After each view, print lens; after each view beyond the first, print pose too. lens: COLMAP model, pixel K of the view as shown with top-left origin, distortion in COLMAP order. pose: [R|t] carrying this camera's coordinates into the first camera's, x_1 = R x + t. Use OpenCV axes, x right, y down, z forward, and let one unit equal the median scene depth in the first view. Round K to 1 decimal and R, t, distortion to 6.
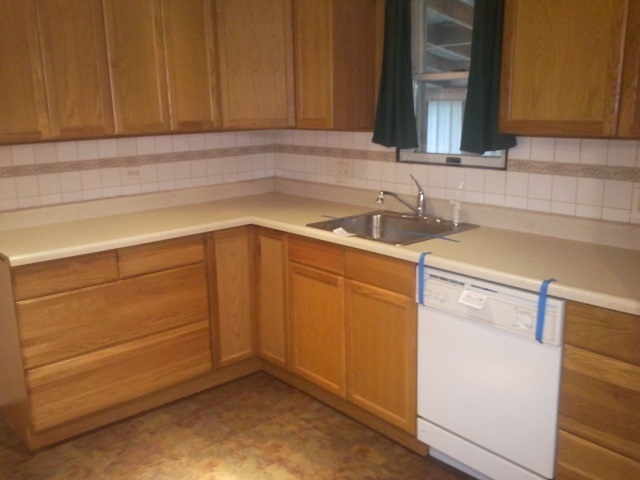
lens RADIAL K [[623.5, 0, 304.9], [0, 623.5, 243.4], [0, 0, 1]] dist [0.155879, -0.370475]
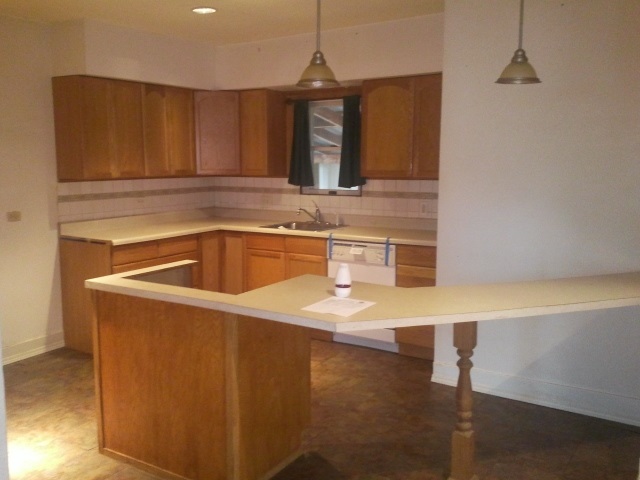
lens RADIAL K [[623.5, 0, 304.9], [0, 623.5, 243.4], [0, 0, 1]] dist [0.155879, -0.370475]
pose [[0.955310, -0.017869, 0.295065, -0.422858], [0.046399, 0.994863, -0.089975, 0.195063], [-0.291942, 0.099645, 0.951231, -0.784575]]
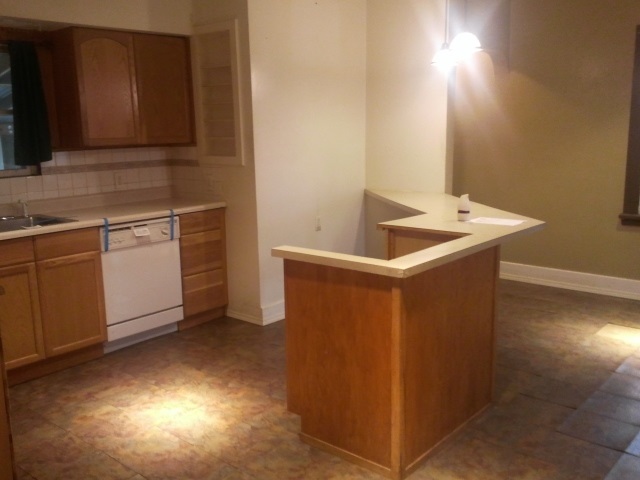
lens RADIAL K [[623.5, 0, 304.9], [0, 623.5, 243.4], [0, 0, 1]] dist [0.155879, -0.370475]
pose [[-0.160056, -0.154099, 0.975005, -1.274509], [0.254399, 0.947933, 0.191582, -0.088354], [-0.953763, 0.278704, -0.112519, 0.597492]]
